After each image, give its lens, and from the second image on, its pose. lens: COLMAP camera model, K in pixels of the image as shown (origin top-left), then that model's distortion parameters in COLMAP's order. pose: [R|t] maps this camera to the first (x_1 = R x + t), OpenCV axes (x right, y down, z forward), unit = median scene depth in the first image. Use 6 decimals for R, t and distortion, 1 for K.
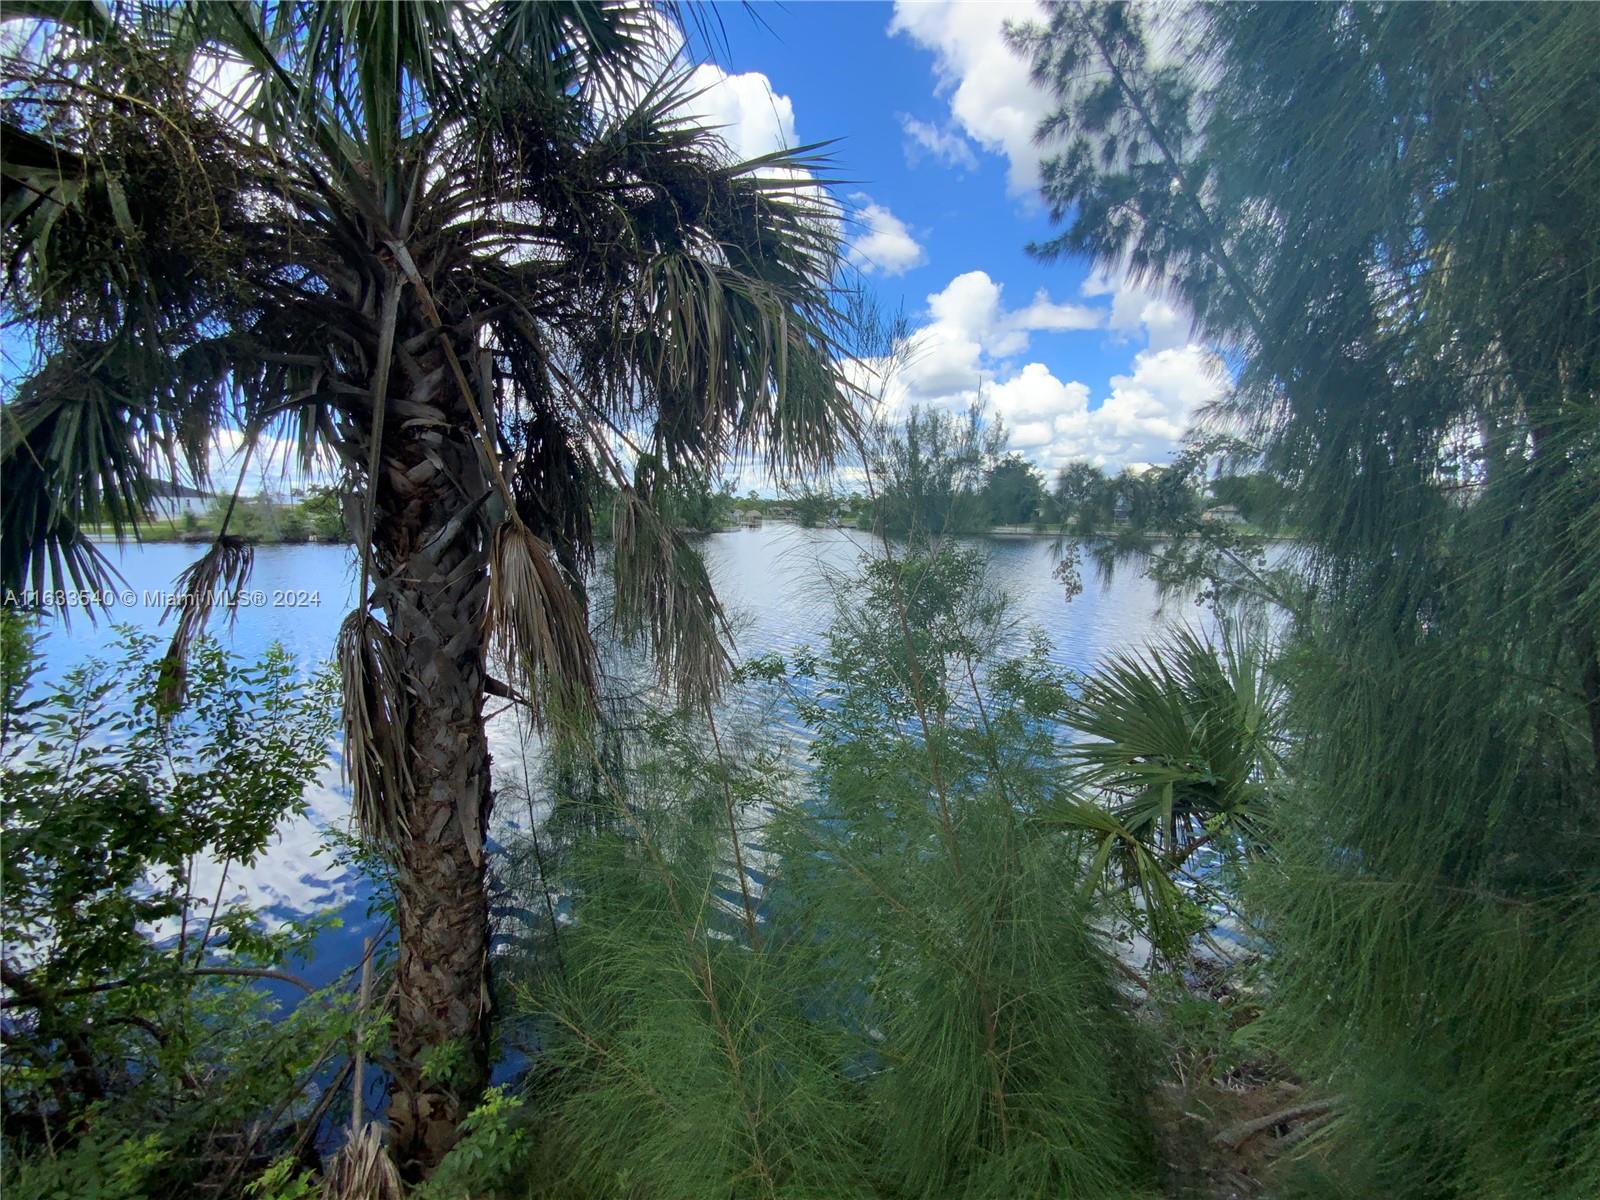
lens RADIAL K [[645.4, 0, 803.5], [0, 645.4, 600.9], [0, 0, 1]] dist [-0.001027, -0.000633]
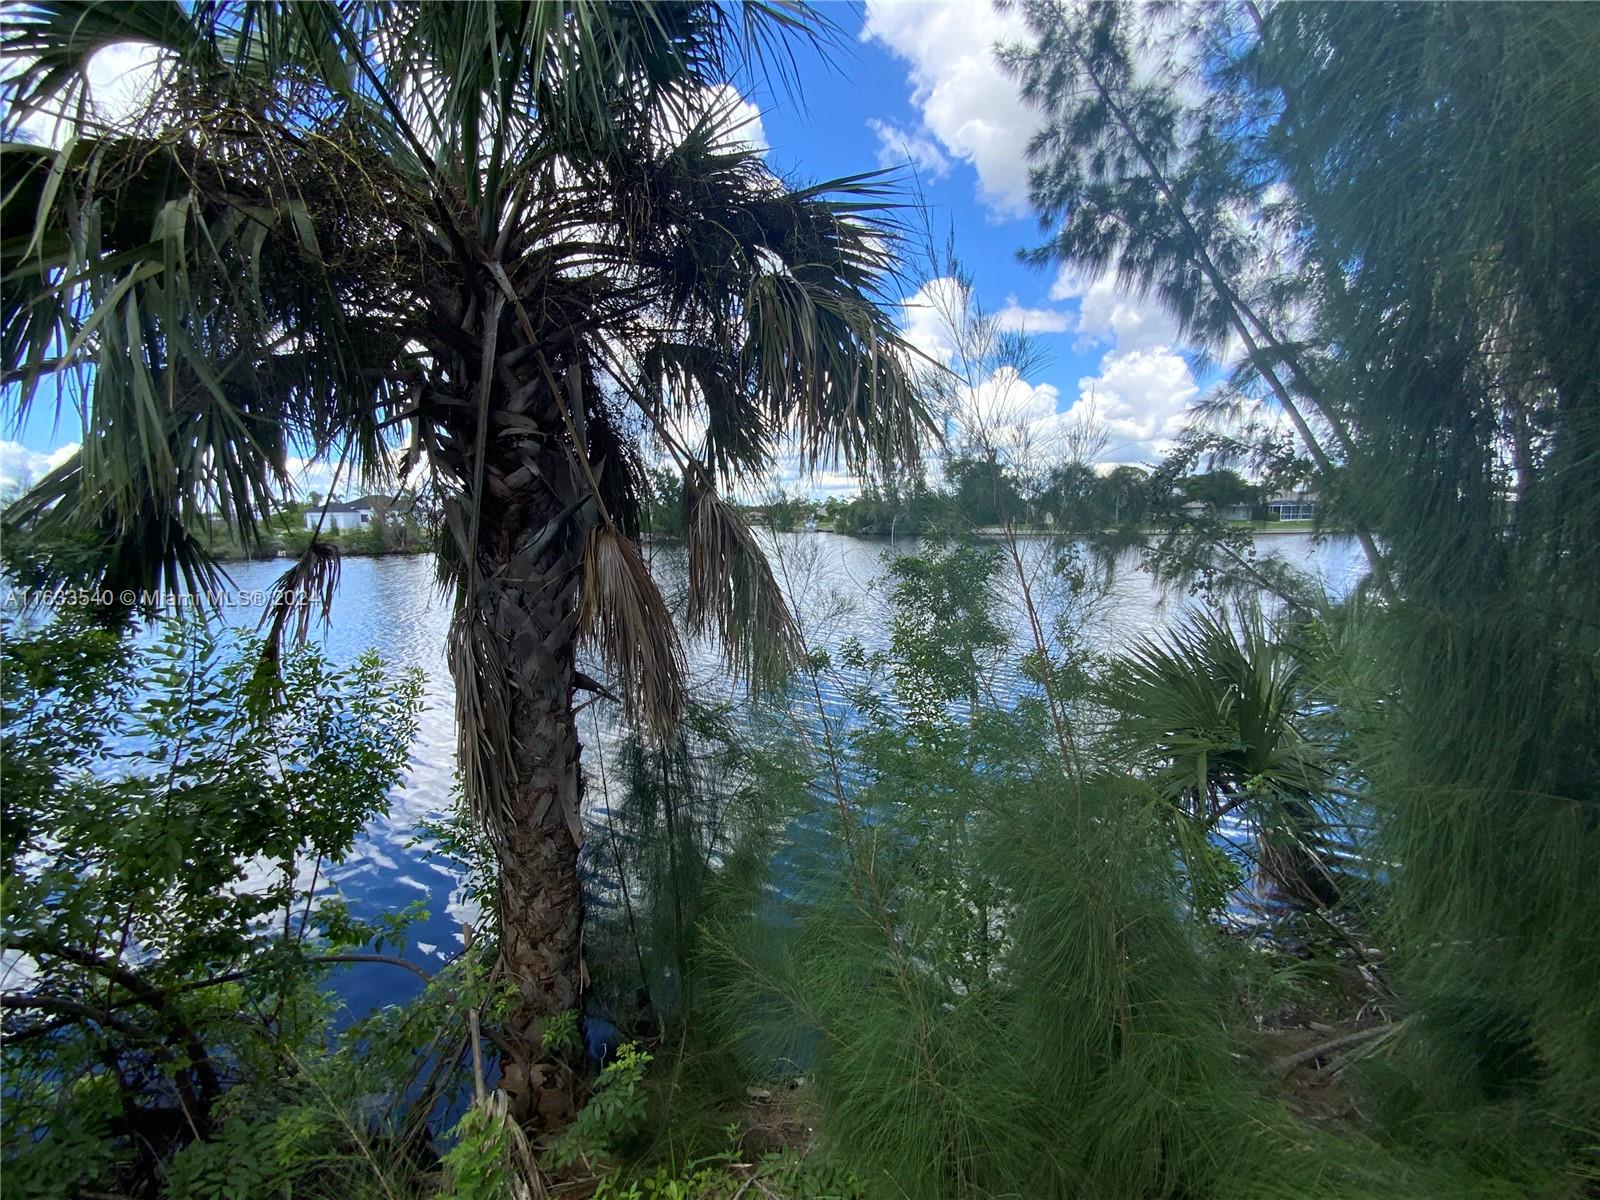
lens RADIAL K [[645.4, 0, 805.9], [0, 645.4, 600.0], [0, 0, 1]] dist [-0.001027, -0.000633]
pose [[0.999075, -0.025234, 0.034829, -0.123487], [0.025549, 0.999636, -0.008630, 0.017158], [-0.034598, 0.009512, 0.999356, -0.060019]]
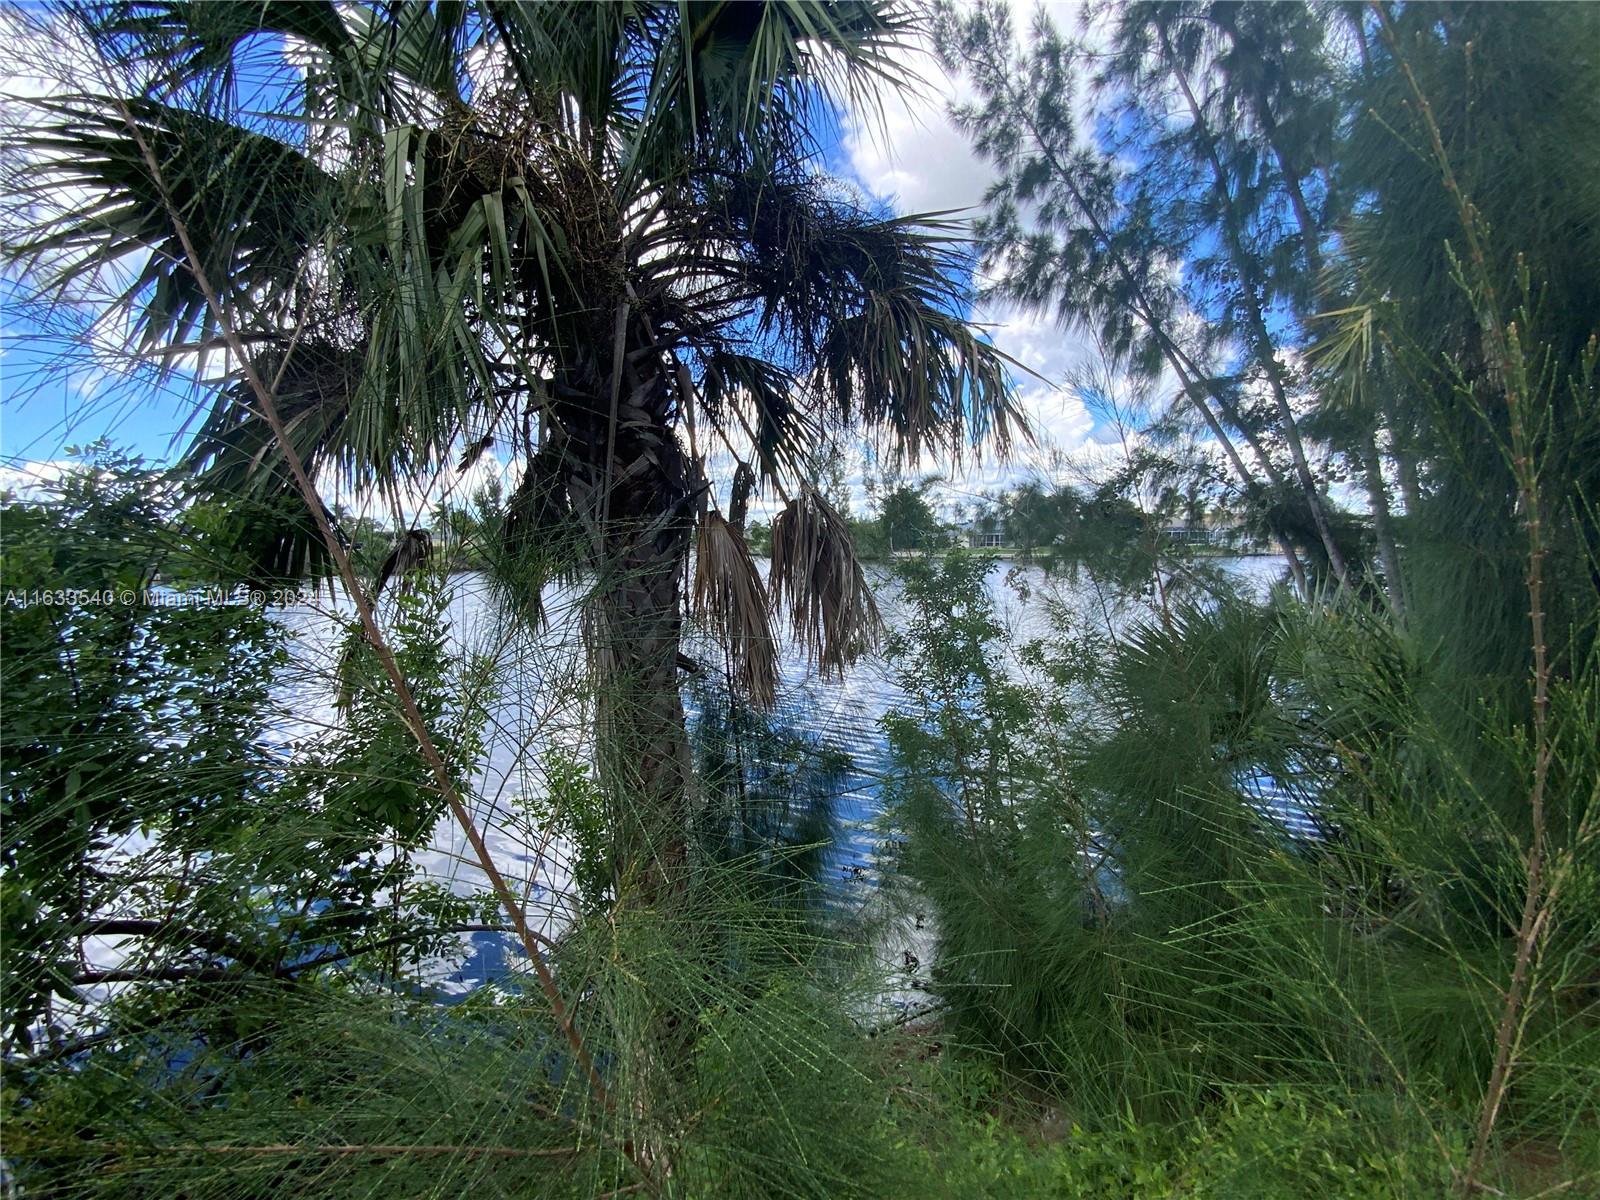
lens RADIAL K [[645.4, 0, 788.4], [0, 645.4, 602.7], [0, 0, 1]] dist [-0.001027, -0.000633]
pose [[0.988845, -0.029341, 0.146032, -0.385549], [0.035868, 0.998463, -0.042261, 0.076573], [-0.144568, 0.047027, 0.988377, -0.124832]]
